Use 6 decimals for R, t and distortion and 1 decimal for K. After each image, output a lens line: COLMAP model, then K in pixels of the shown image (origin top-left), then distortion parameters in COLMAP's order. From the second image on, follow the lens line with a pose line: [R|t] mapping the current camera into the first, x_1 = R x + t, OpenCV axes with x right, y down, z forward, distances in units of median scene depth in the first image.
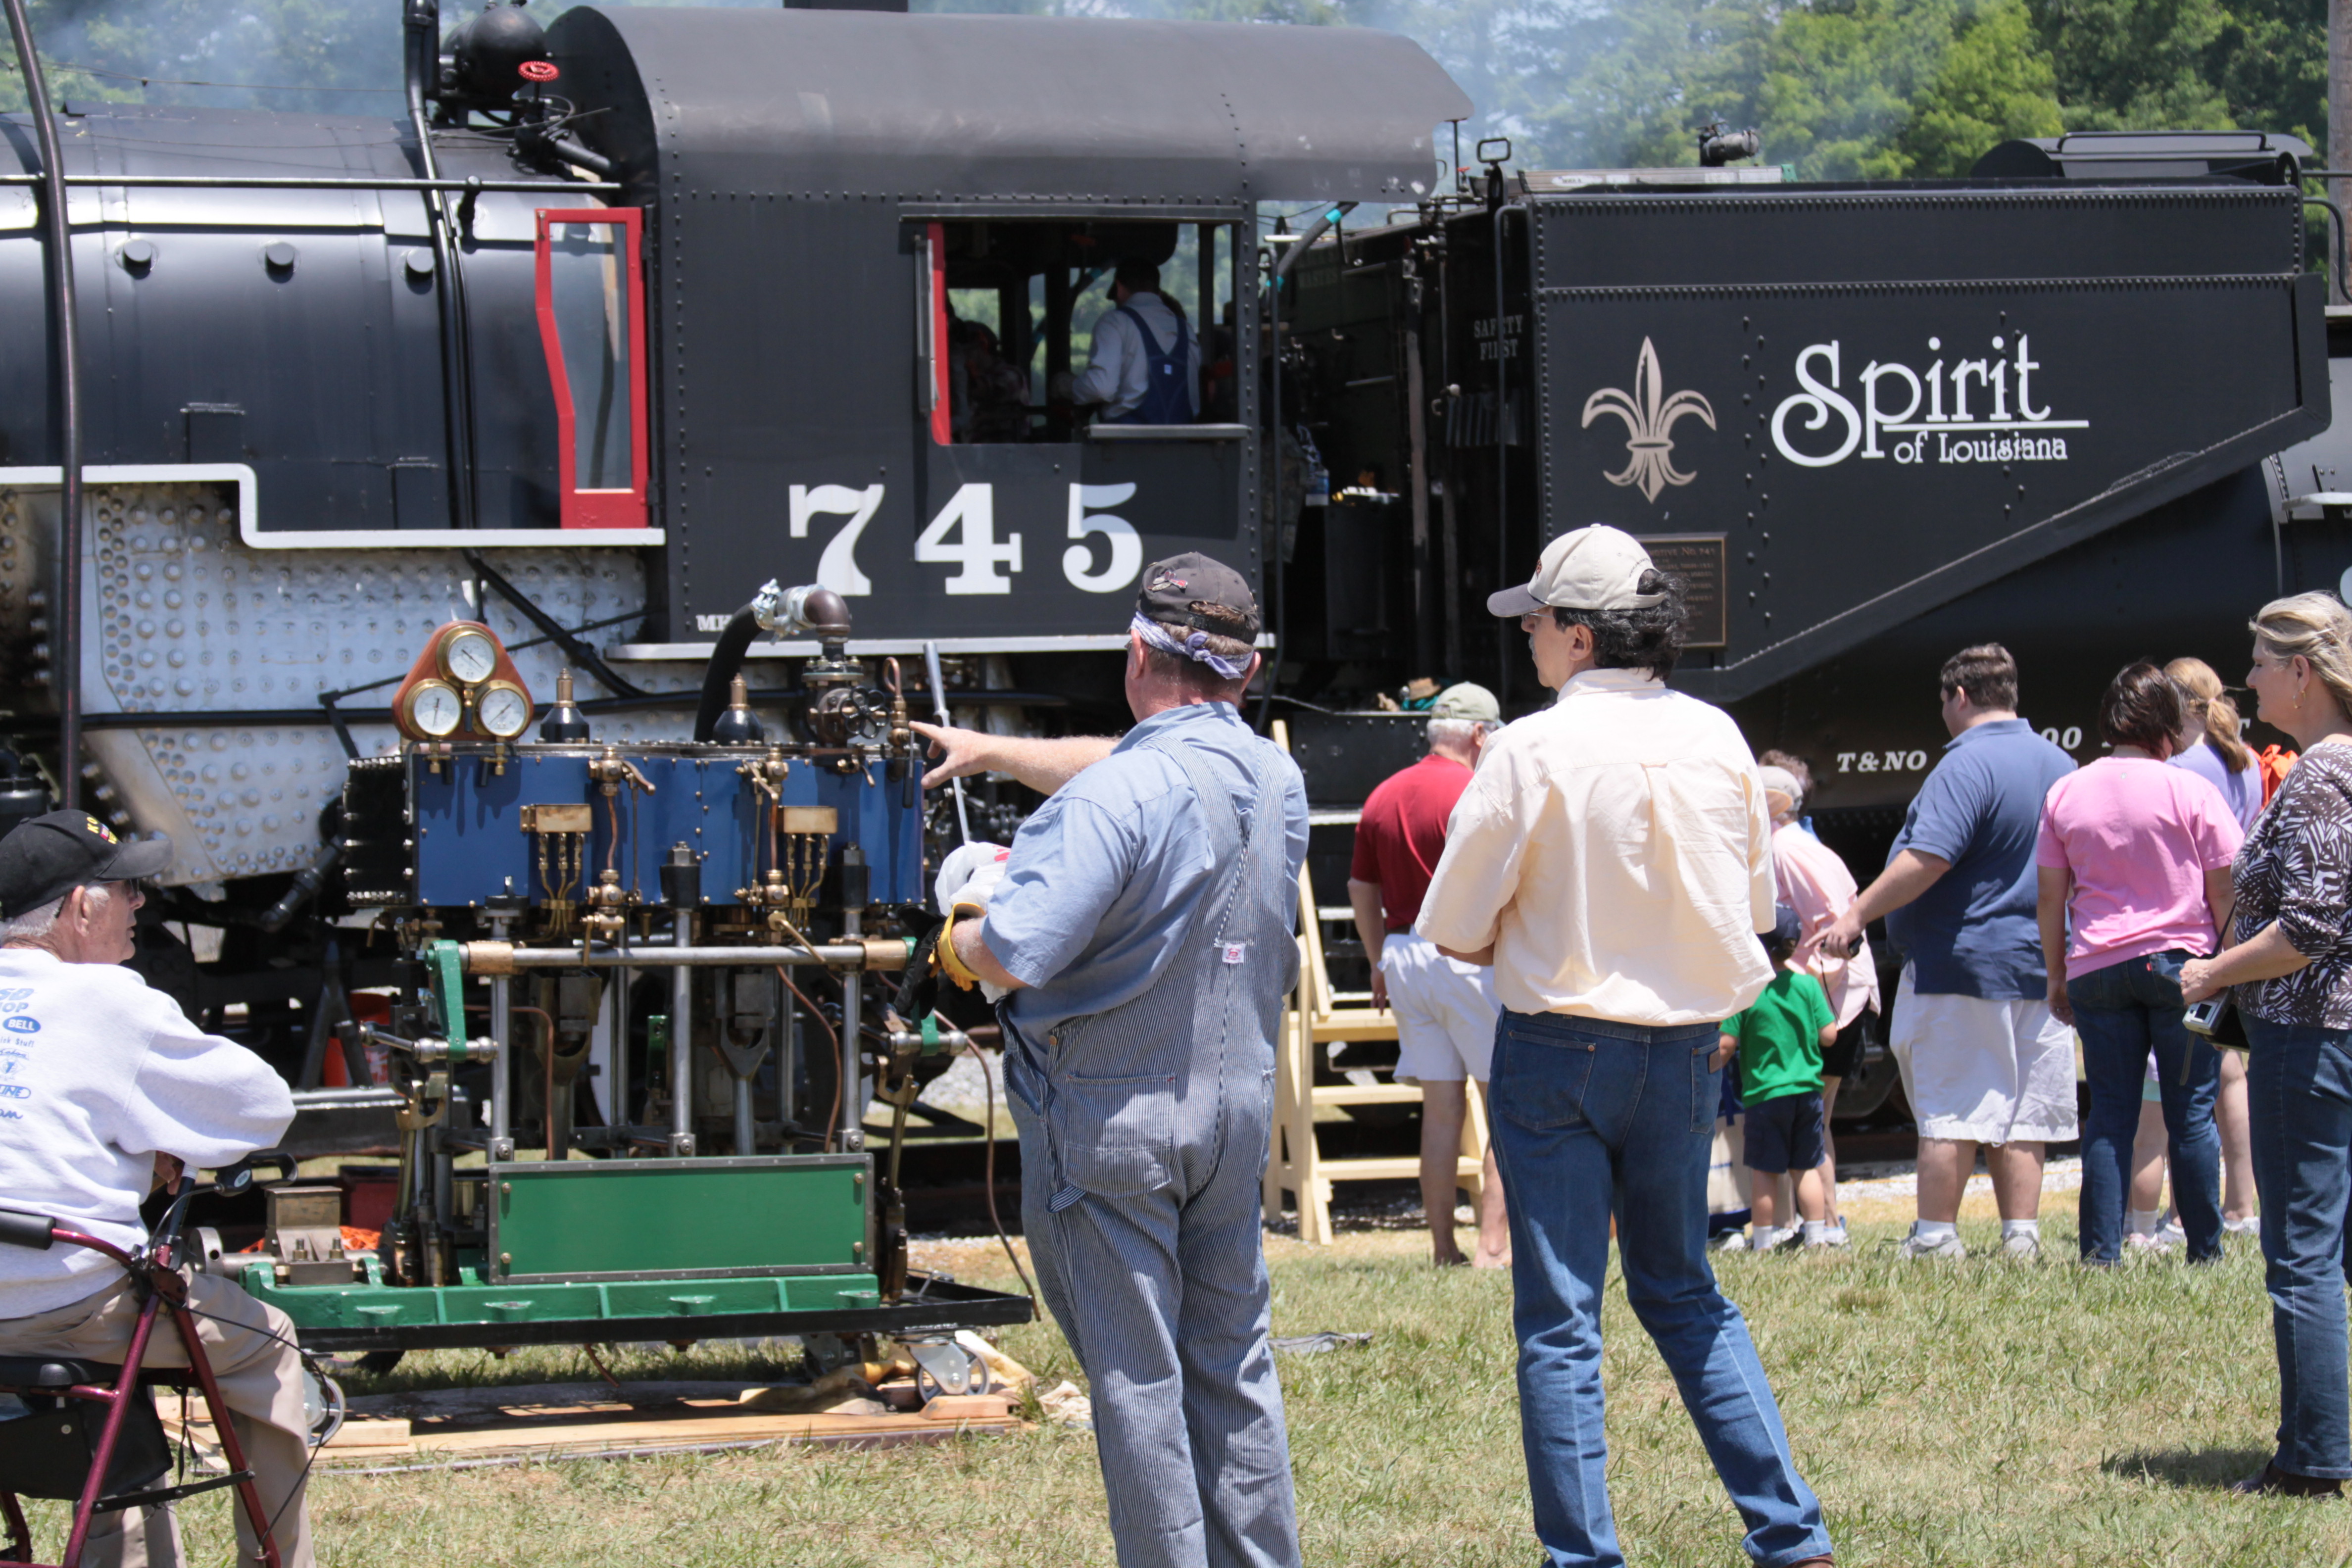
lens RADIAL K [[5322.8, 0, 1173.5], [0, 5322.8, 797.5], [0, 0, 1]] dist [0.074570, 0.000000]
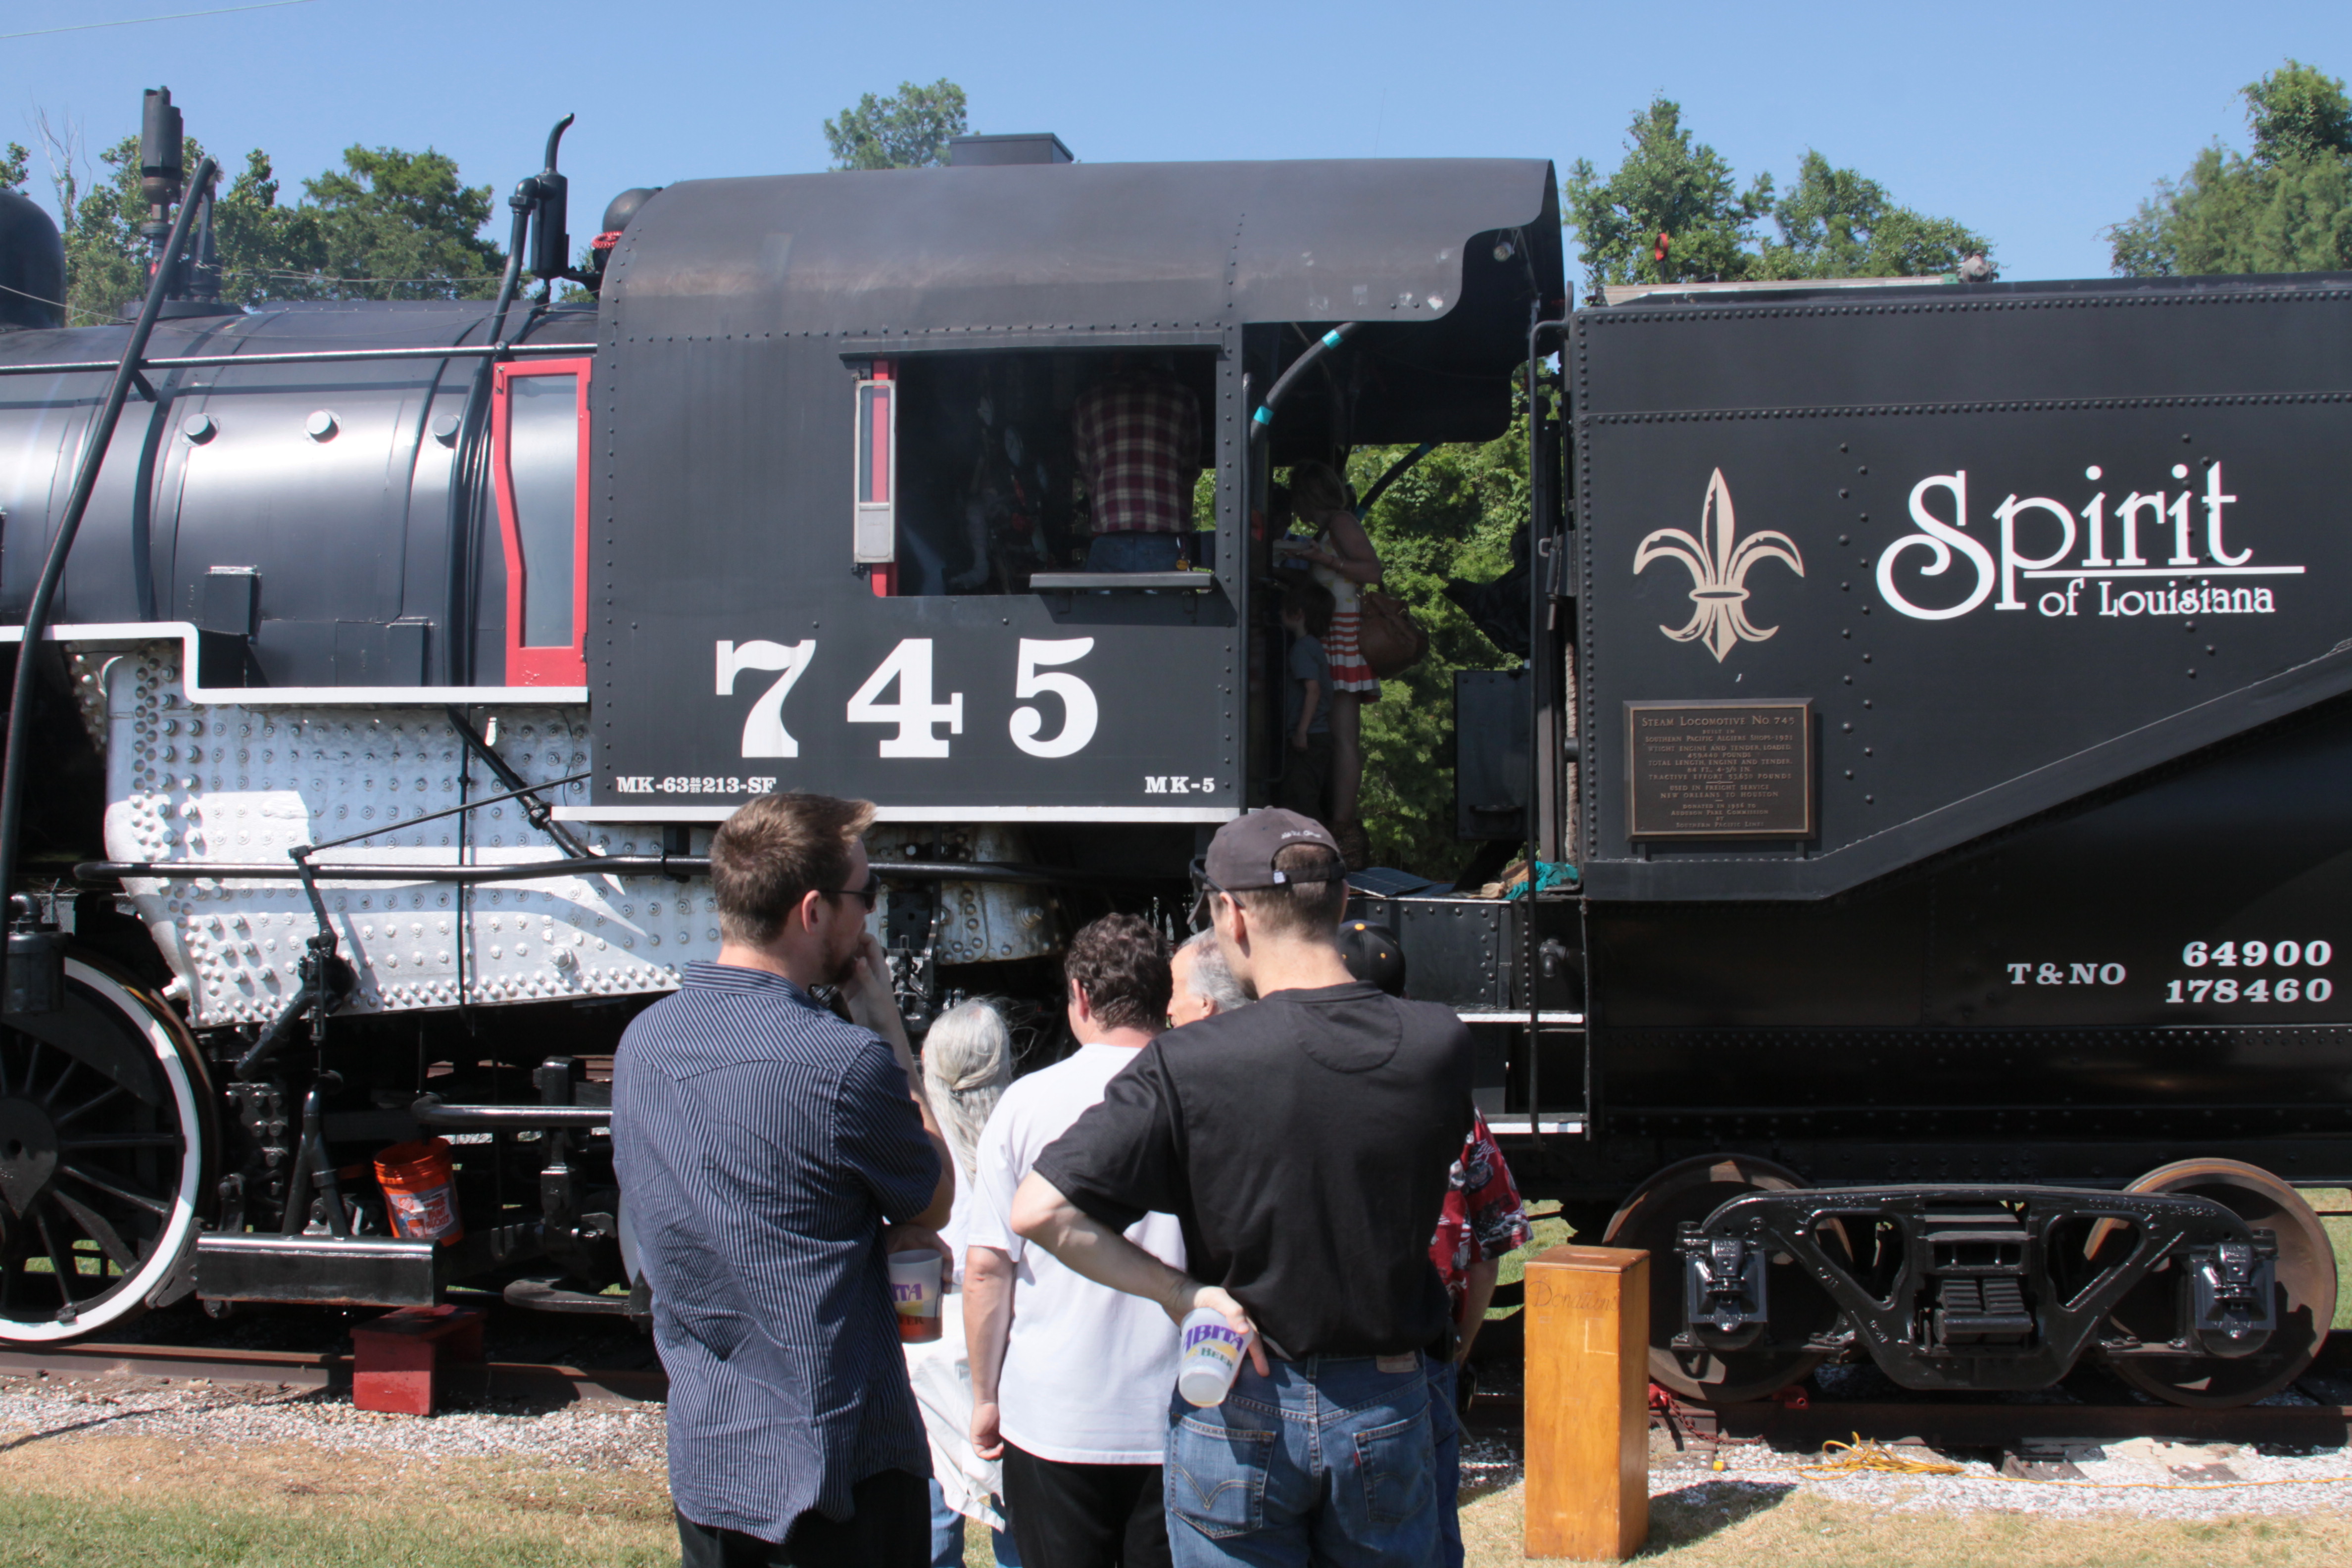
lens RADIAL K [[3031.6, 0, 1192.5], [0, 3031.6, 778.2], [0, 0, 1]] dist [-0.151535, 0.000000]
pose [[0.883431, 0.014774, -0.468329, 0.250877], [-0.032204, 0.999054, -0.029231, -0.021051], [0.467454, 0.040905, 0.883071, 0.560432]]
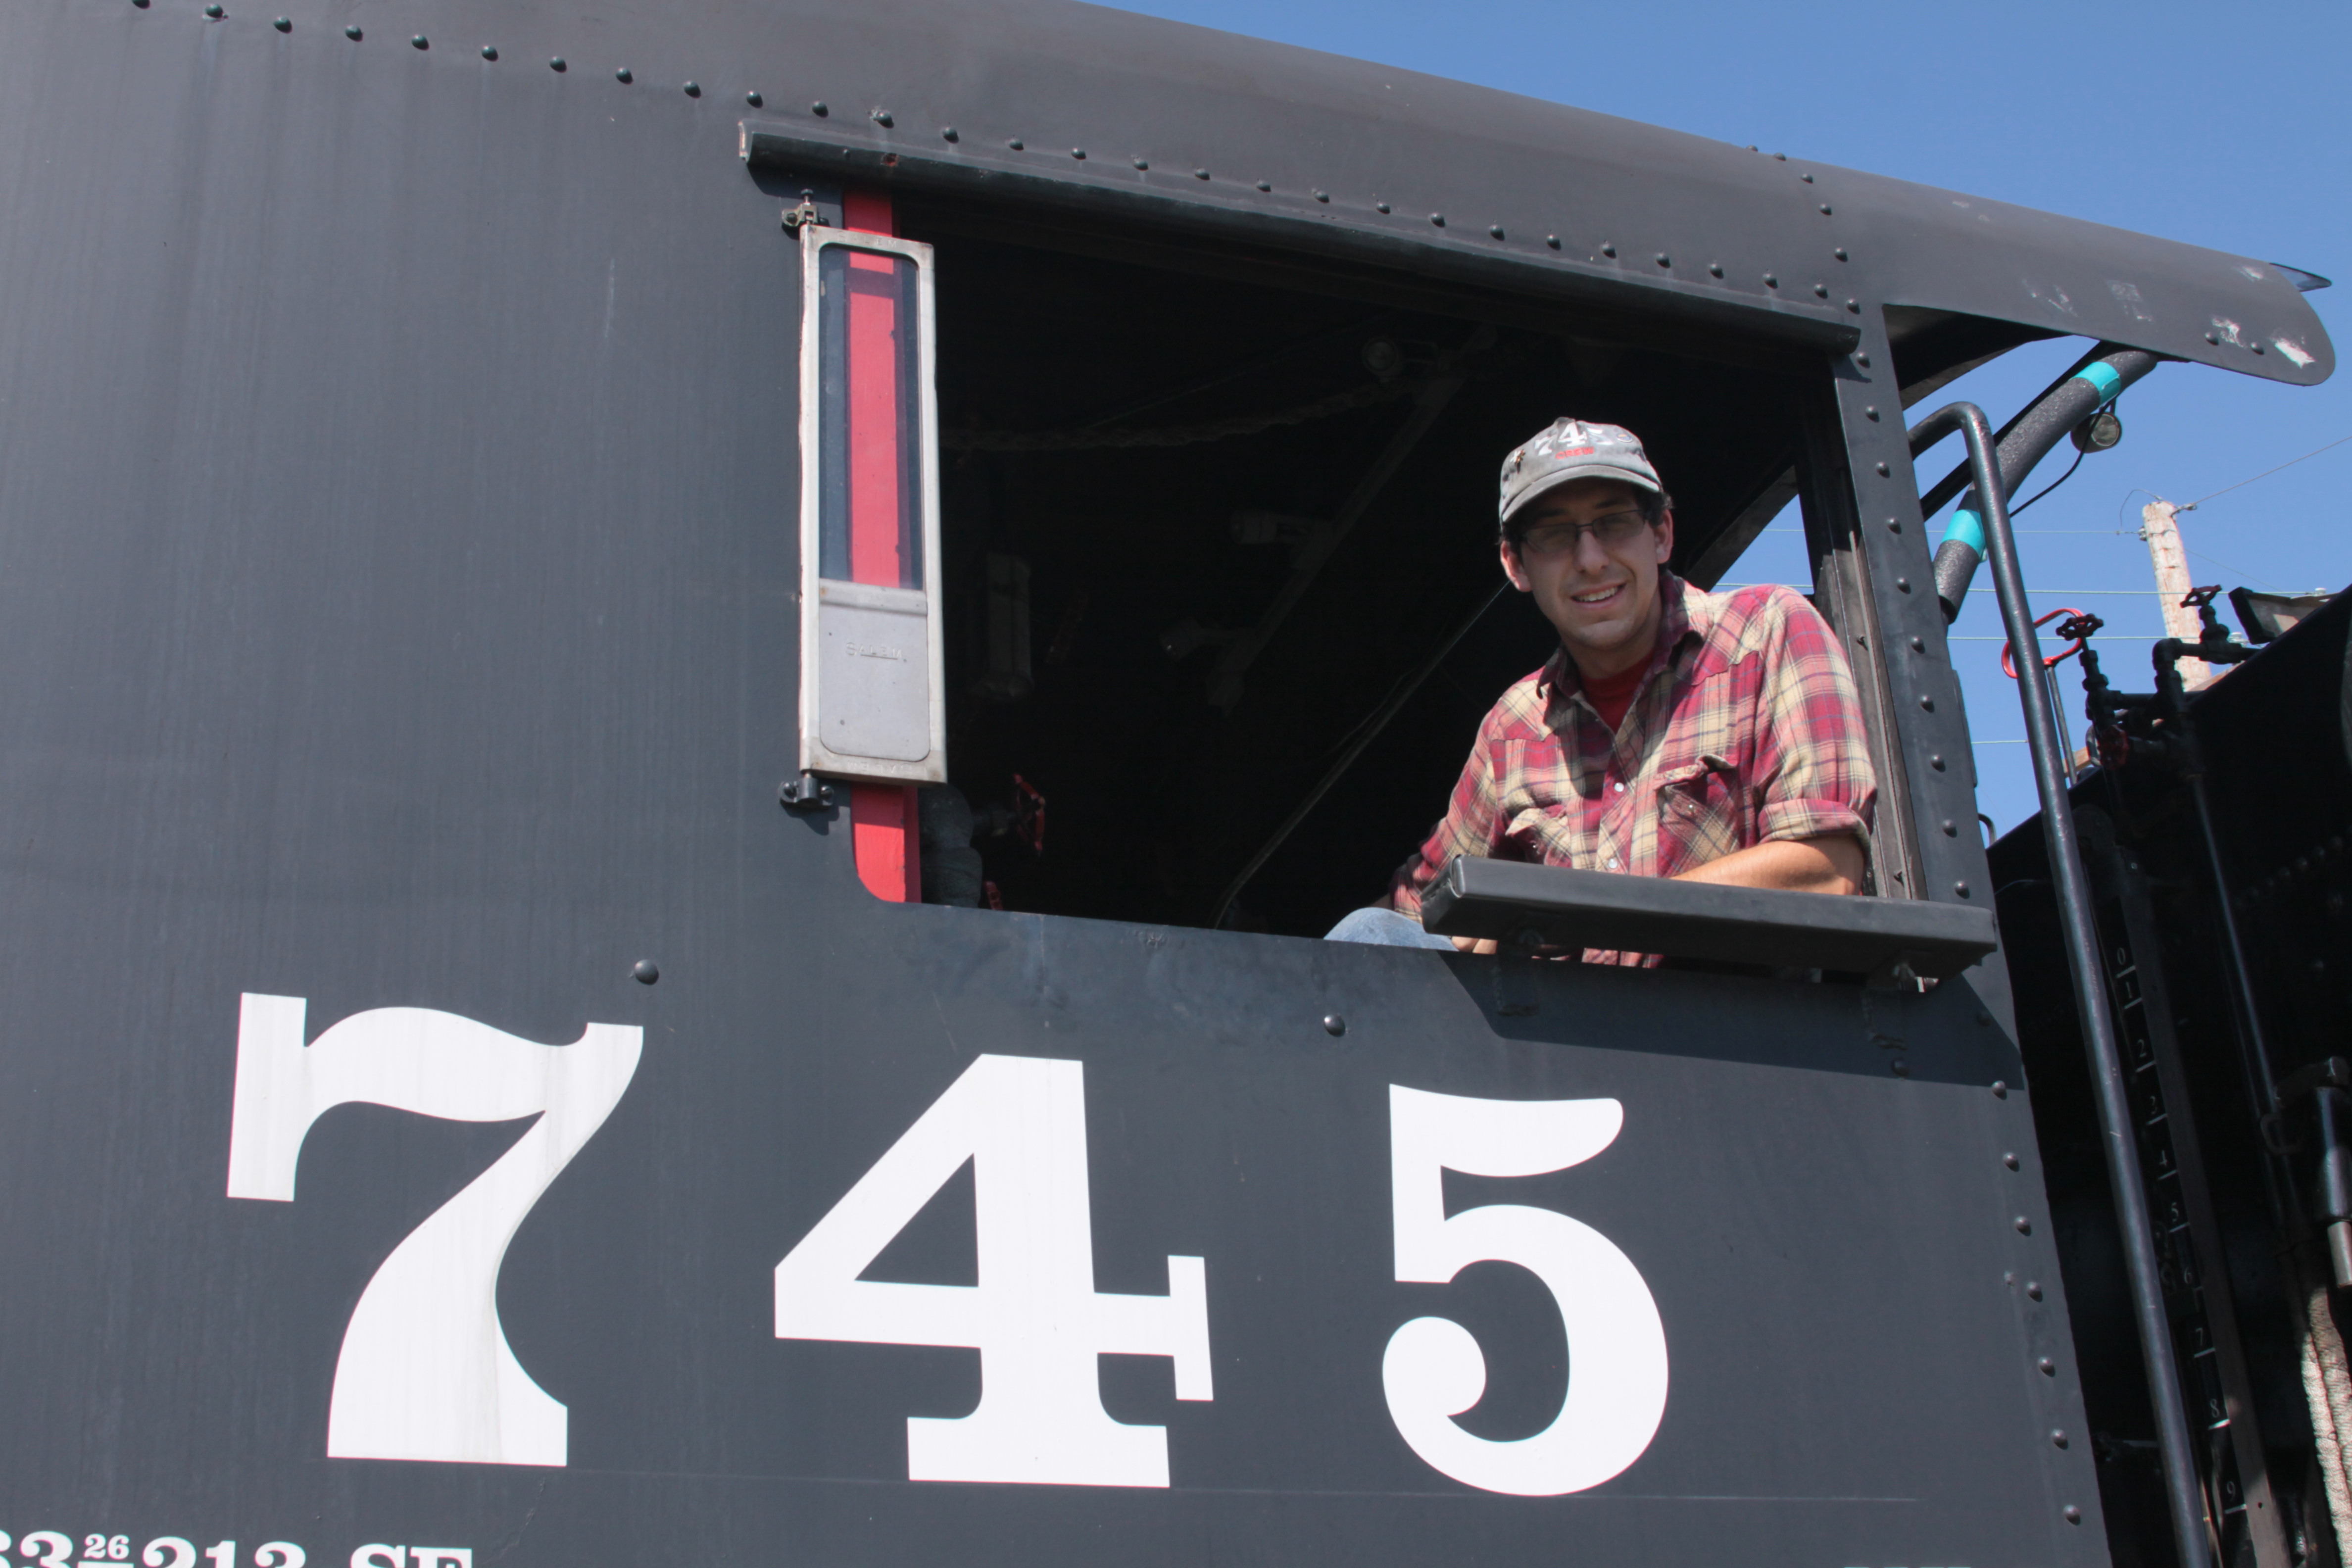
lens RADIAL K [[3031.6, 0, 1179.5], [0, 3031.6, 789.5], [0, 0, 1]] dist [-0.151535, 0.000000]
pose [[0.998981, -0.018370, 0.041228, -0.035434], [0.035047, 0.891285, -0.452087, -0.005476], [-0.028441, 0.453071, 0.891021, 0.866979]]
